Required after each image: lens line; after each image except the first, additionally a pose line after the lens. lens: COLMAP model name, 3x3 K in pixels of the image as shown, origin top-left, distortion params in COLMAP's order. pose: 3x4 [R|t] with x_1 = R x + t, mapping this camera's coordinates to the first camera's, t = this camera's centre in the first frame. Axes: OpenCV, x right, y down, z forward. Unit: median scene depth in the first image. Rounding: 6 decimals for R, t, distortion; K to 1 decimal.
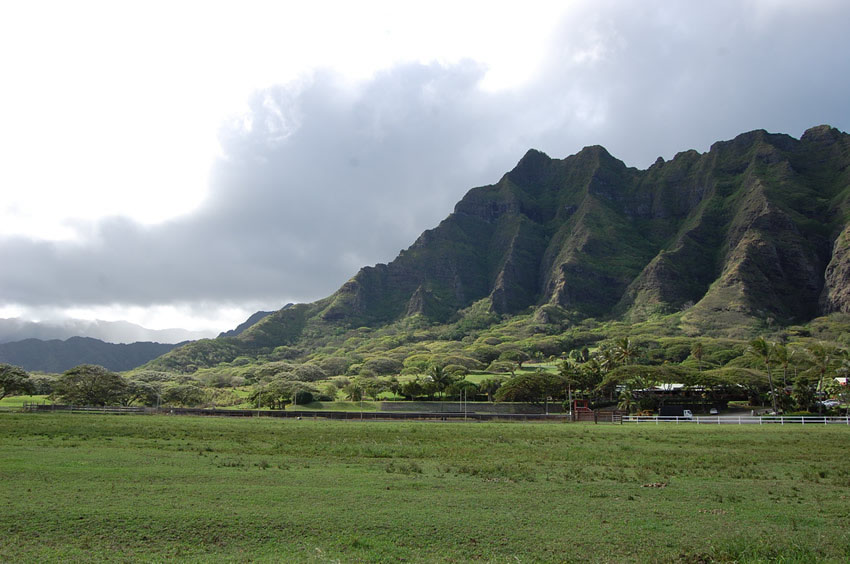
lens RADIAL K [[670.8, 0, 425.0], [0, 670.8, 282.0], [0, 0, 1]] dist [-0.065415, 0.005657]
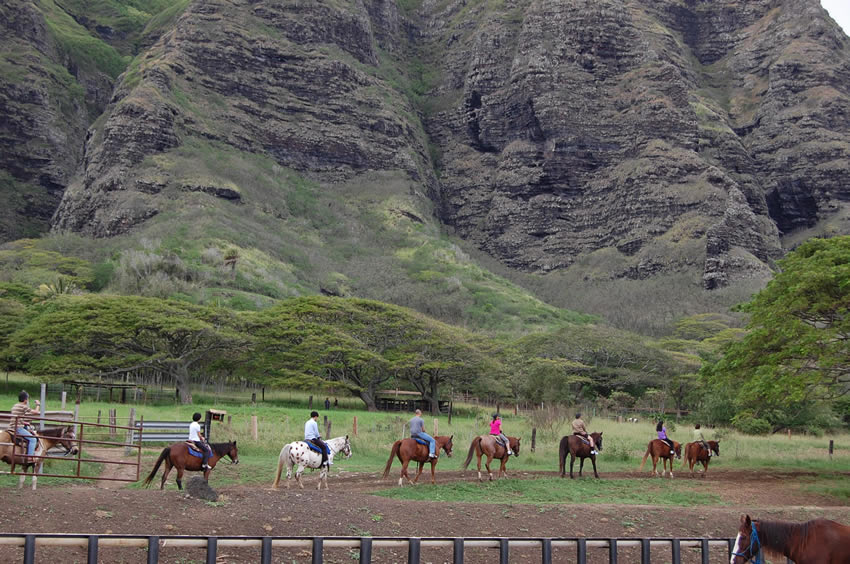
lens RADIAL K [[1303.9, 0, 425.0], [0, 1303.9, 282.0], [0, 0, 1]] dist [-0.030709, 0.009894]
pose [[0.748252, 0.103374, 0.655311, 0.160671], [-0.130047, 0.991476, -0.007913, 0.029940], [-0.650543, -0.079301, 0.755318, 0.161524]]
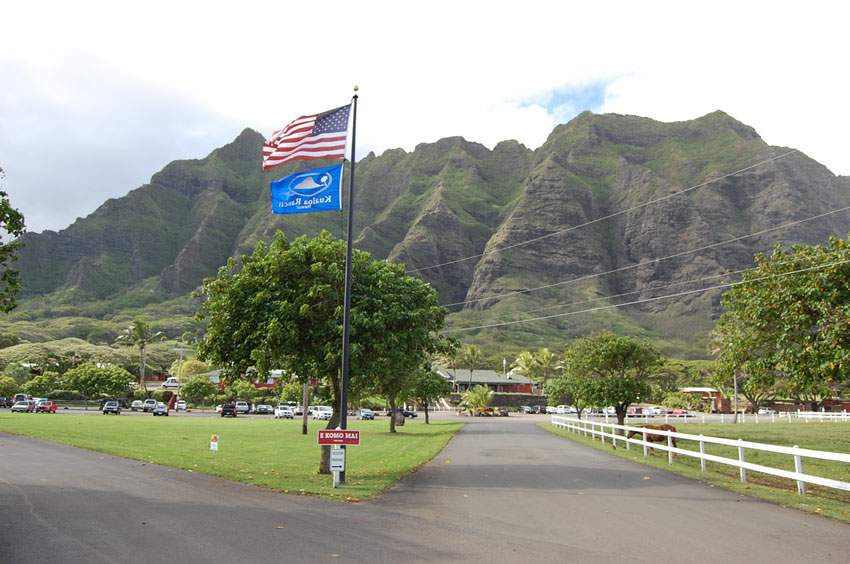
lens RADIAL K [[670.8, 0, 425.0], [0, 670.8, 282.0], [0, 0, 1]] dist [-0.065415, 0.005657]
pose [[0.934672, 0.065986, 0.349334, 0.099174], [-0.071506, 0.997436, 0.002915, 0.002892], [-0.348245, -0.027704, 0.936994, 0.005174]]
